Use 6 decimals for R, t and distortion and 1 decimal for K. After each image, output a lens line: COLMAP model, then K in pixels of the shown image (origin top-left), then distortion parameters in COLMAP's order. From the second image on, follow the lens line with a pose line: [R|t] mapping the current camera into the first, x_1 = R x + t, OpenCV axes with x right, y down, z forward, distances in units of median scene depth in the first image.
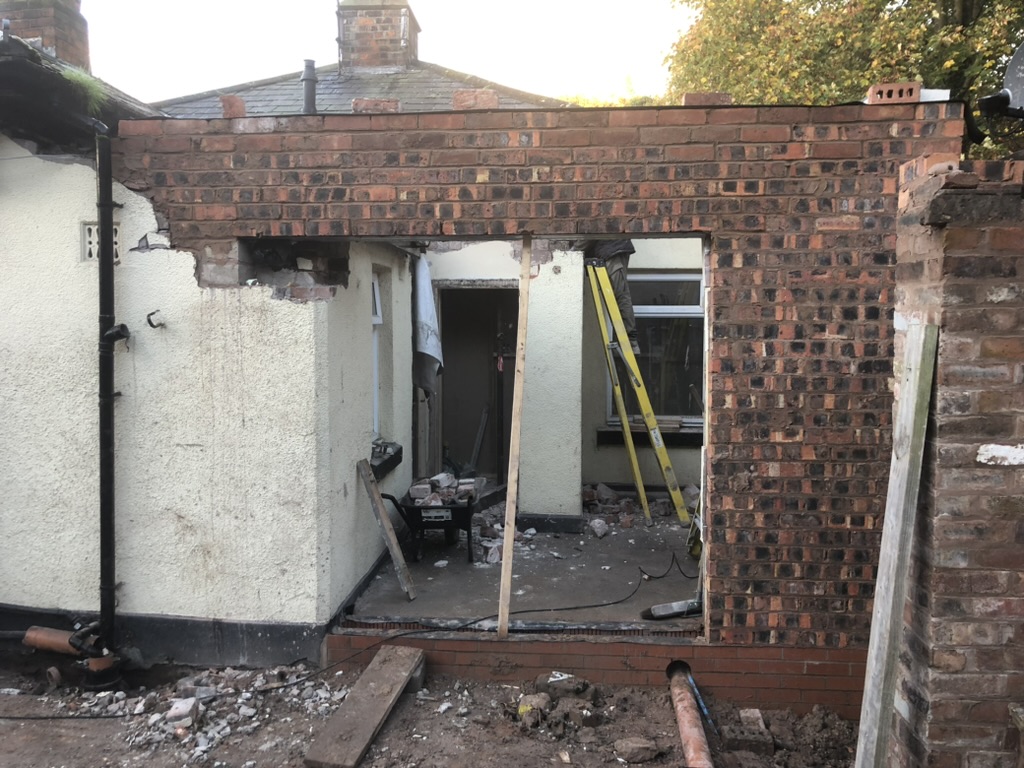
lens RADIAL K [[833.9, 0, 520.7], [0, 833.9, 382.3], [0, 0, 1]] dist [0.002863, 0.017584]
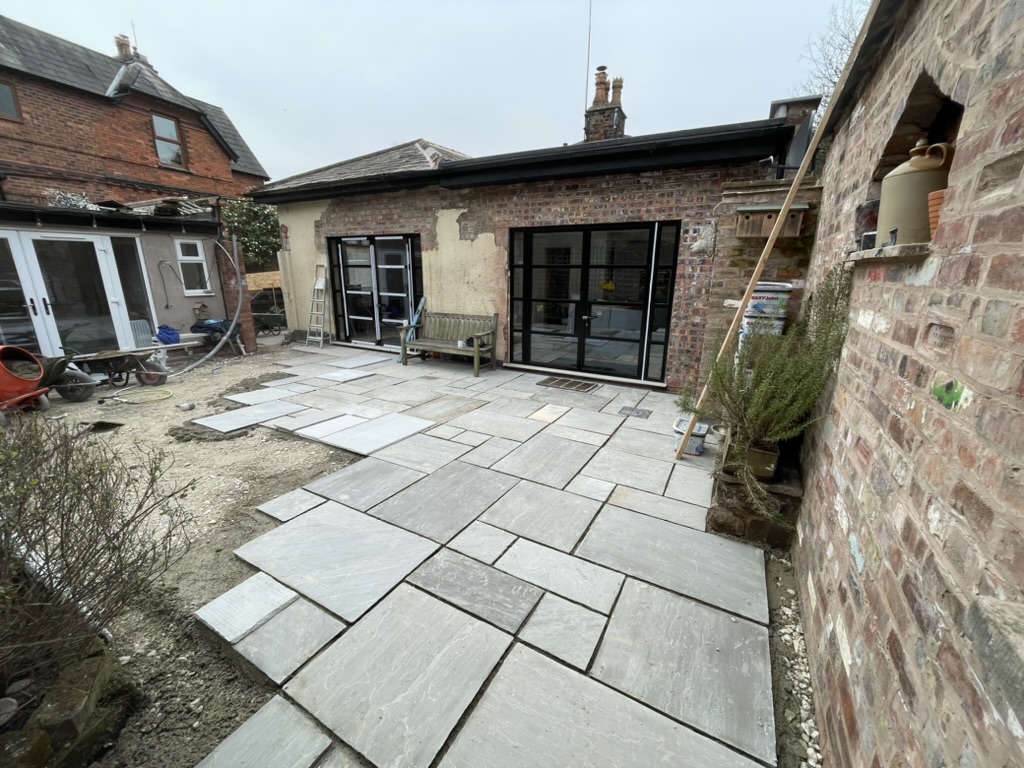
lens RADIAL K [[410.7, 0, 519.1], [0, 410.7, 385.7], [0, 0, 1]] dist [-0.002859, -0.001495]
pose [[0.912871, 0.122156, -0.389544, 0.298079], [-0.041263, 0.976906, 0.209648, 0.058858], [0.406157, -0.175308, 0.896830, -0.338440]]
